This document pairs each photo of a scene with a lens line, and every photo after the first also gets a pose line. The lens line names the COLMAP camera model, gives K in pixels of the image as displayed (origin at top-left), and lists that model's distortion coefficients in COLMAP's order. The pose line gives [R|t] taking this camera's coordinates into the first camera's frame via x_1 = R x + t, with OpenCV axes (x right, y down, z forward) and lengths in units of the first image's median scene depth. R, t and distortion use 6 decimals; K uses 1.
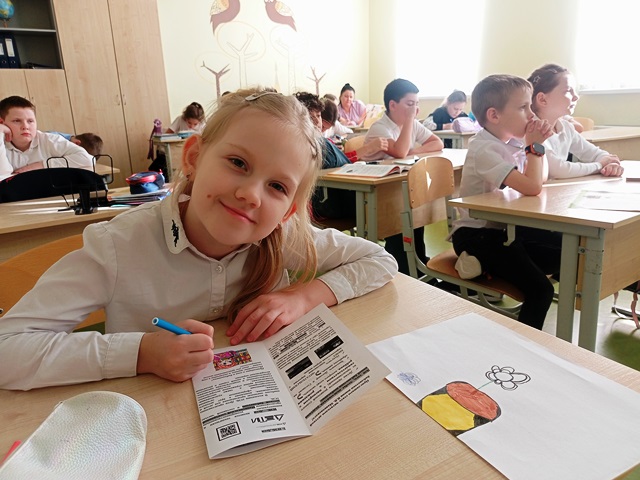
lens RADIAL K [[439.8, 0, 320.0], [0, 439.8, 240.0], [0, 0, 1]] dist [-0.000740, -0.060707]
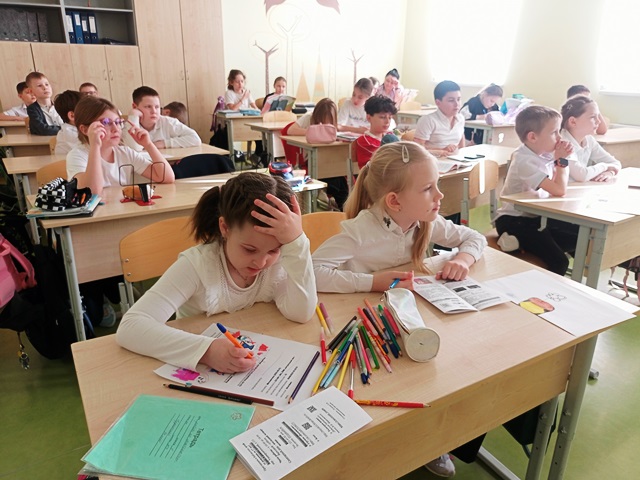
lens RADIAL K [[422.1, 0, 320.0], [0, 422.1, 240.0], [0, 0, 1]] dist [0.002176, -0.061216]
pose [[0.998091, 0.056488, -0.024954, -0.181271], [-0.054317, 0.995276, 0.080473, -0.020408], [0.029382, -0.078964, 0.996444, -0.281670]]
